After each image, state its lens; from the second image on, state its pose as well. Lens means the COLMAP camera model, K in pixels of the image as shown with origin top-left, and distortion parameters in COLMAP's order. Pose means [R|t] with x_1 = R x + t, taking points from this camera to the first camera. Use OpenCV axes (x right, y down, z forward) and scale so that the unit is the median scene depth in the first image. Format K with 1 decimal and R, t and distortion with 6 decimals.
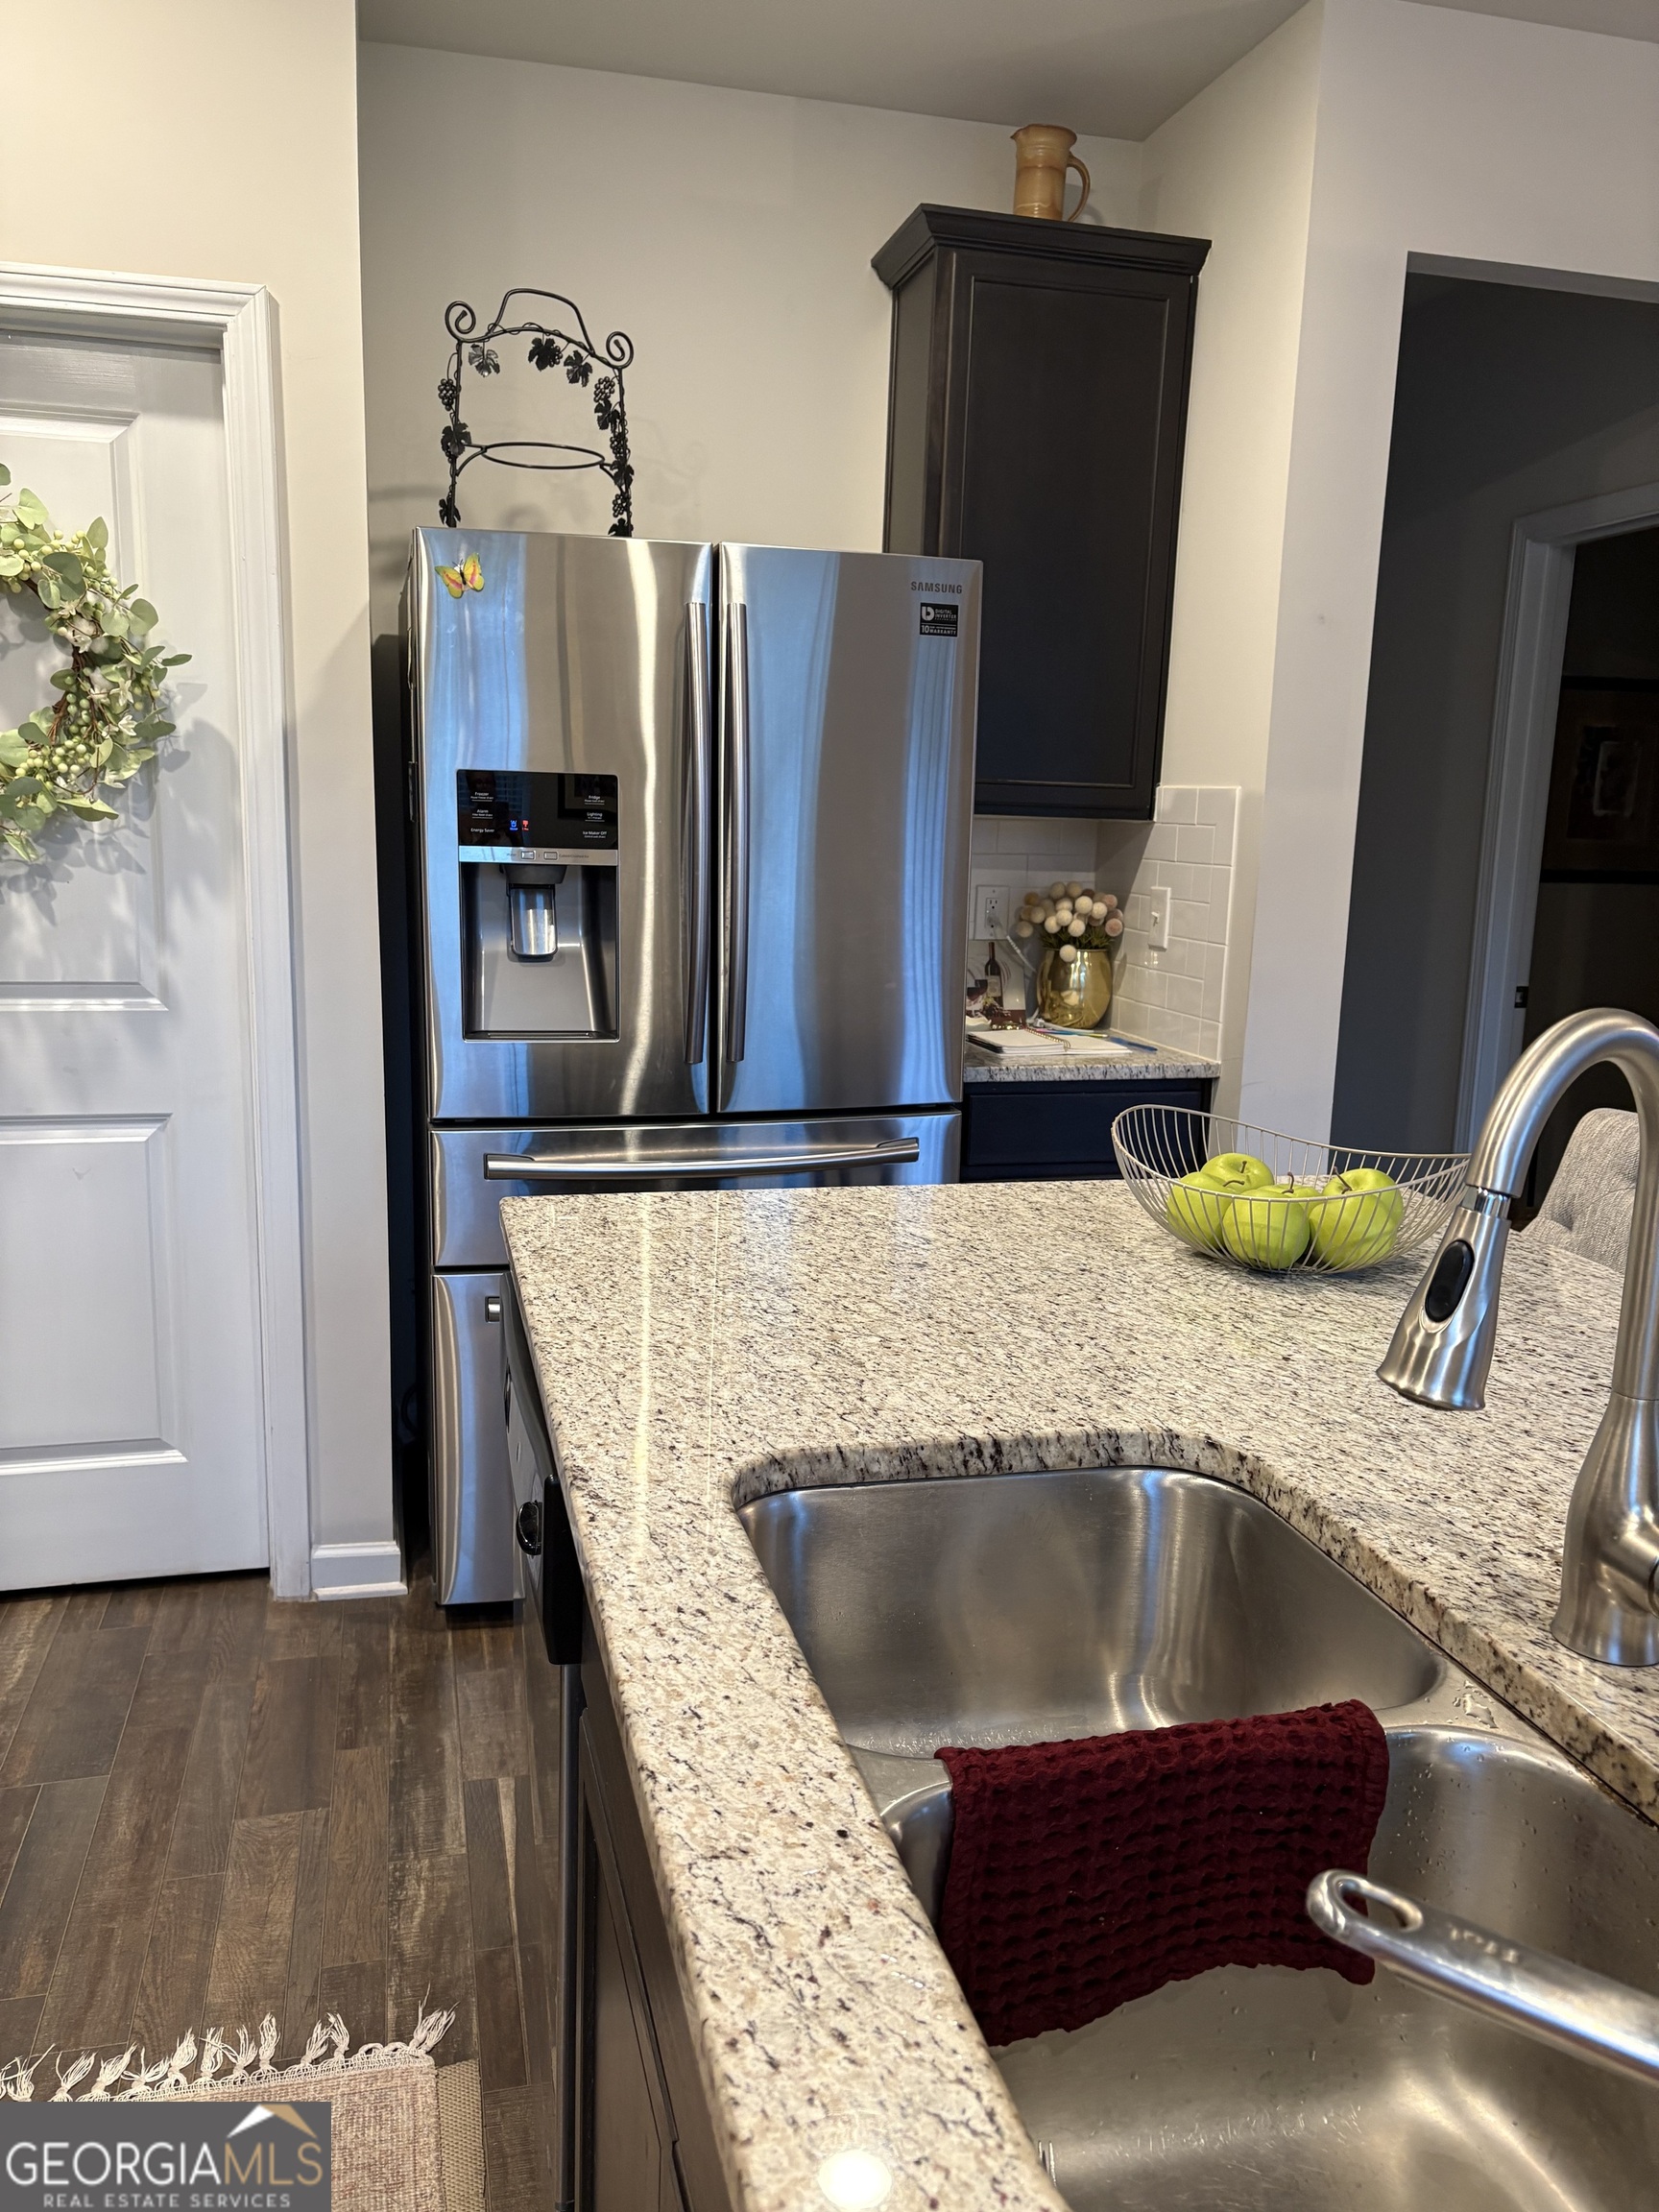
lens RADIAL K [[1668.3, 0, 826.8], [0, 1668.3, 1100.5], [0, 0, 1]] dist [-0.000615, 0.003313]
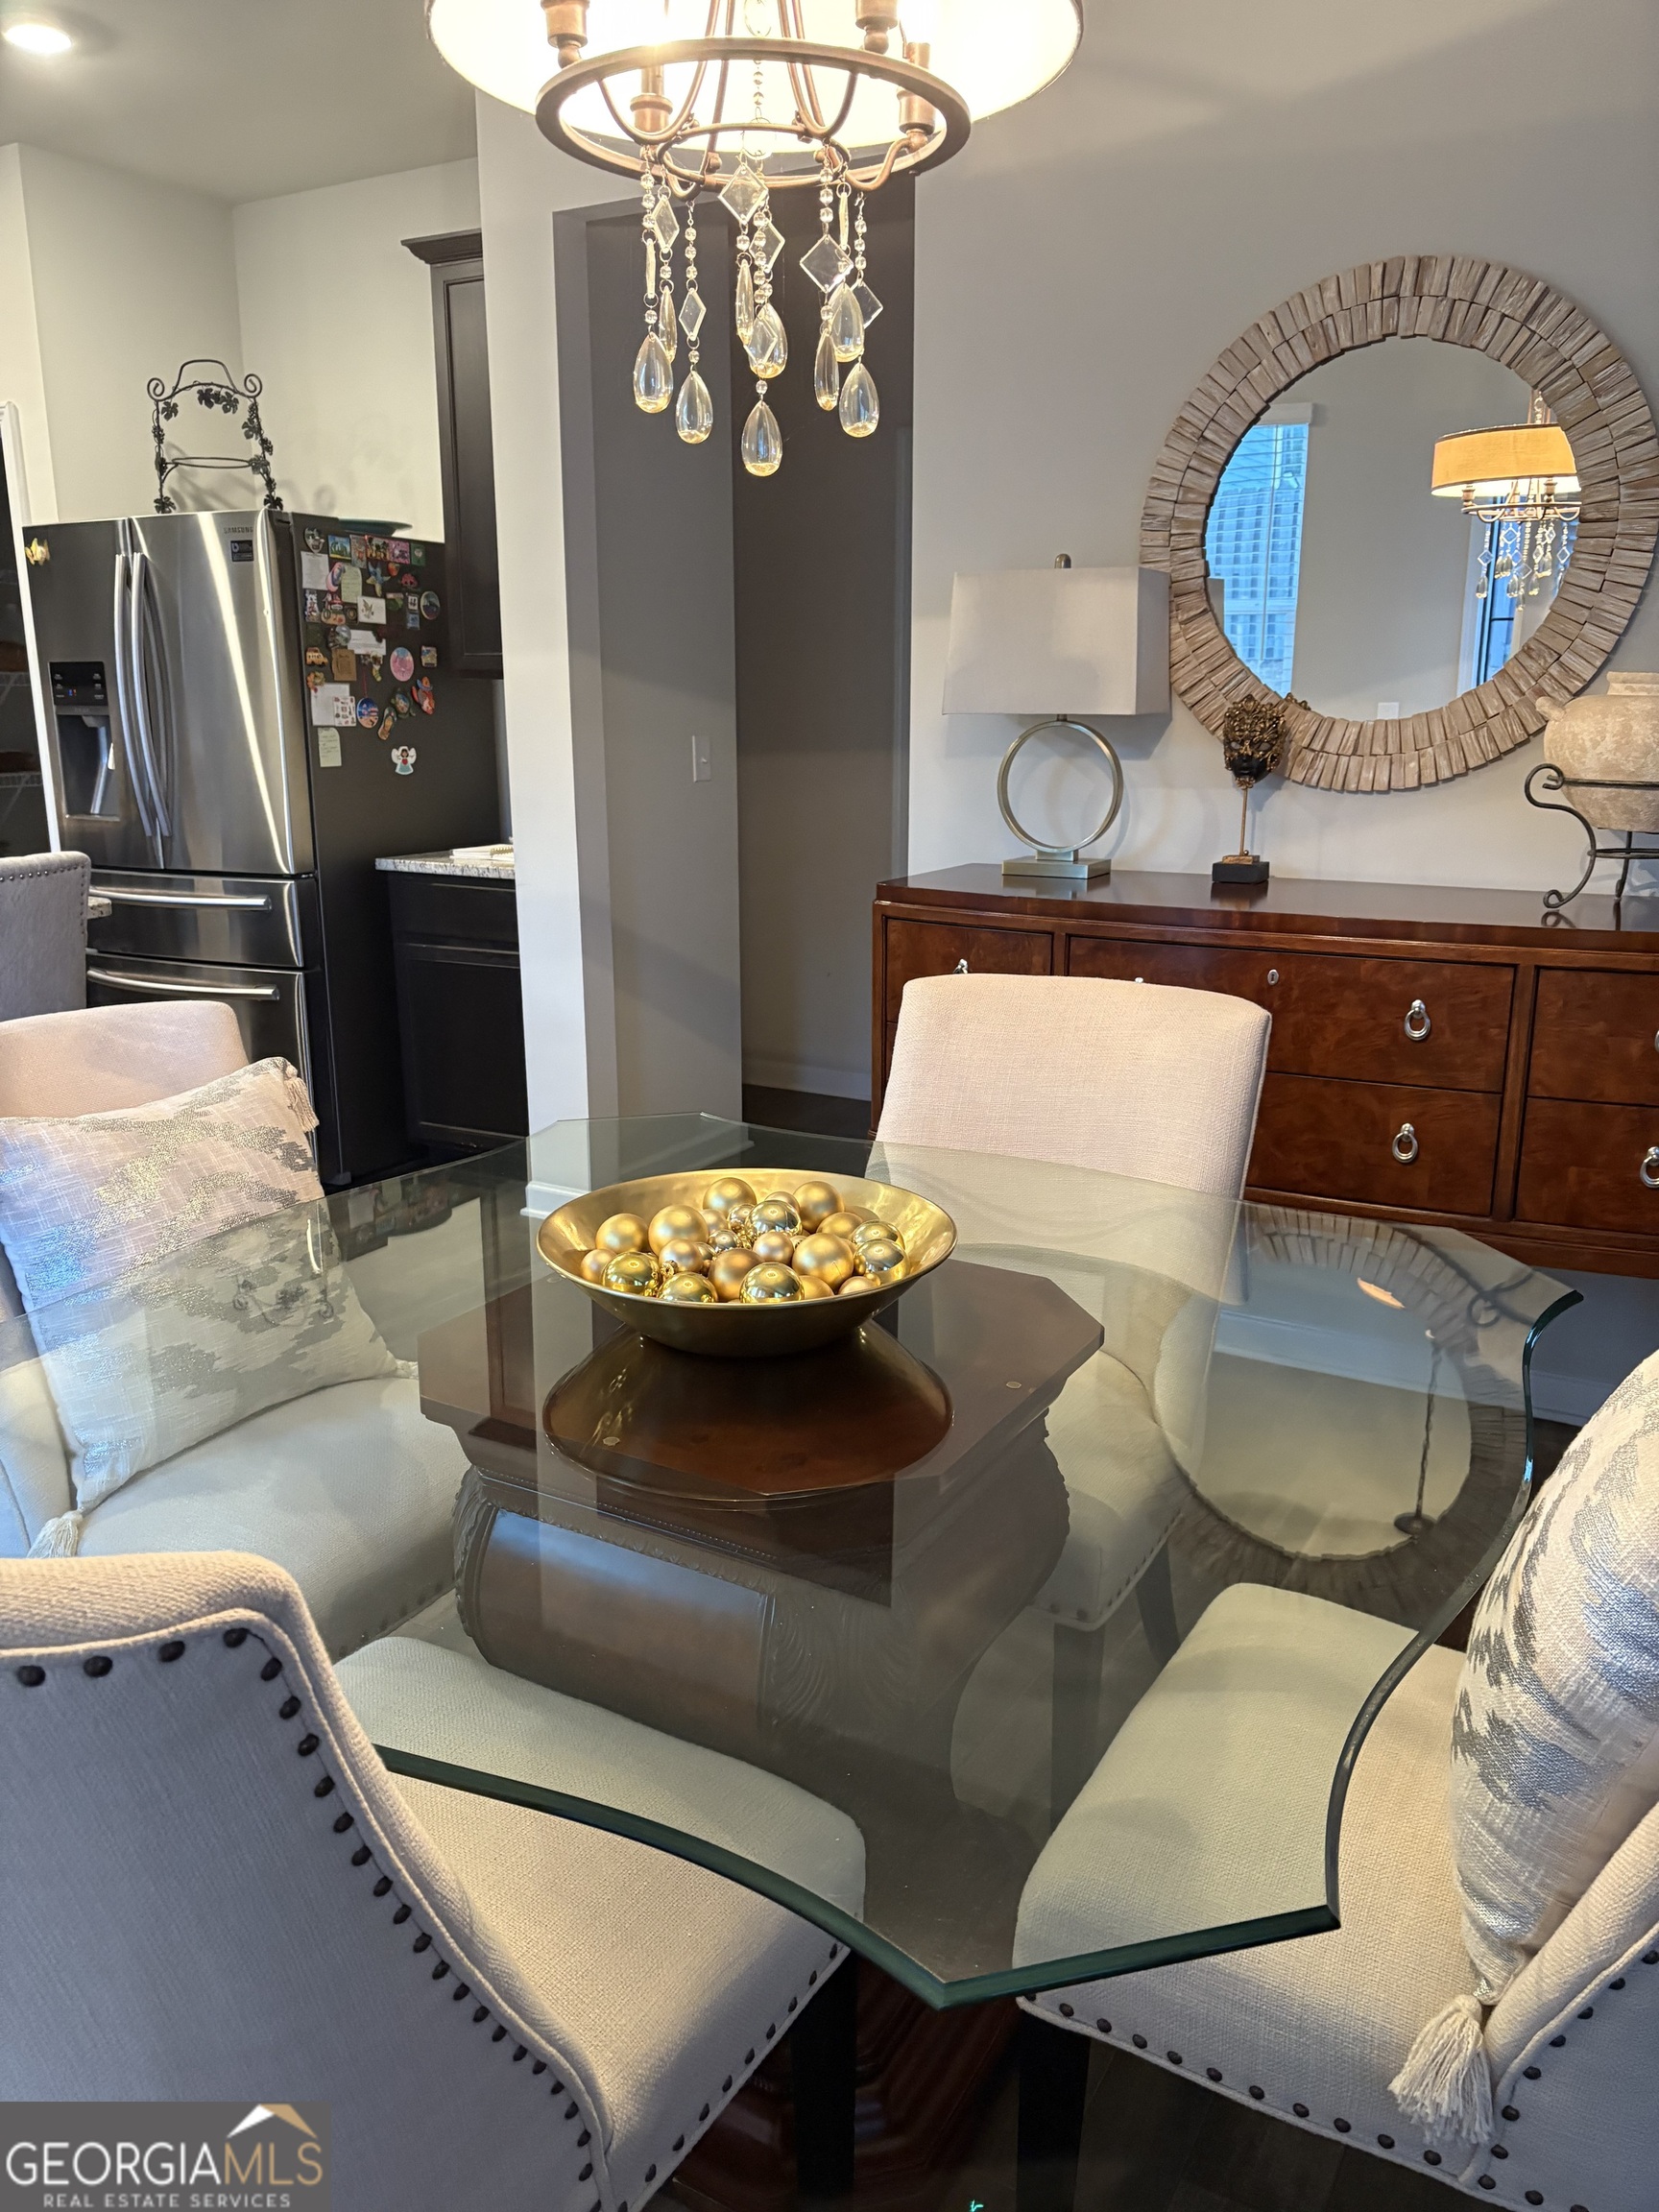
lens RADIAL K [[1668.3, 0, 832.6], [0, 1668.3, 1107.9], [0, 0, 1]] dist [-0.000615, 0.003313]
pose [[0.722263, 0.149072, -0.675362, 1.482599], [-0.104211, 0.988803, 0.106809, -0.000235], [0.683723, -0.006764, 0.729710, 0.225564]]
